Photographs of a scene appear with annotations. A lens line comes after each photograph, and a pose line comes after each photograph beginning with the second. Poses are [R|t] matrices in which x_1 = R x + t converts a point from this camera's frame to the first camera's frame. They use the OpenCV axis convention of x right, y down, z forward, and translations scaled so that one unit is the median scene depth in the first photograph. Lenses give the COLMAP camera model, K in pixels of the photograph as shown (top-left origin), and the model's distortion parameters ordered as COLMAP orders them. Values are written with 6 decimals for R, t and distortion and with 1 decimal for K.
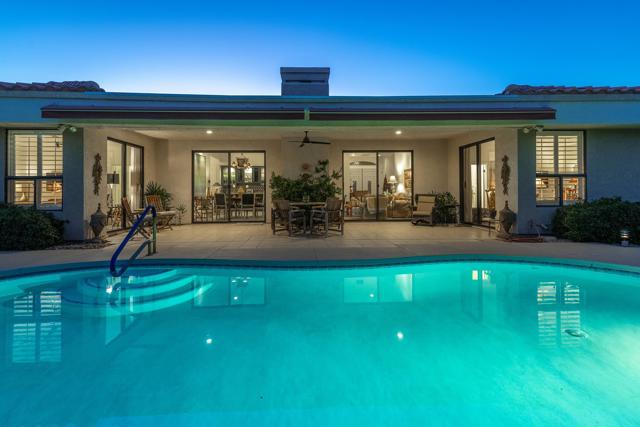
lens RADIAL K [[307.9, 0, 319.6], [0, 307.9, 198.9], [0, 0, 1]] dist [0.003519, 0.000499]
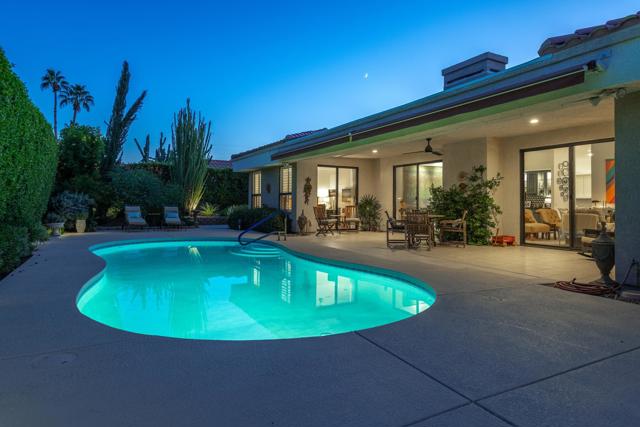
lens RADIAL K [[414.0, 0, 320.0], [0, 414.0, 213.5], [0, 0, 1]] dist [-0.000449, -0.000428]
pose [[0.426157, 0.029226, -0.904177, 1.038423], [-0.032954, 0.999316, 0.016769, -0.004843], [0.904049, 0.022650, 0.426829, 0.180004]]
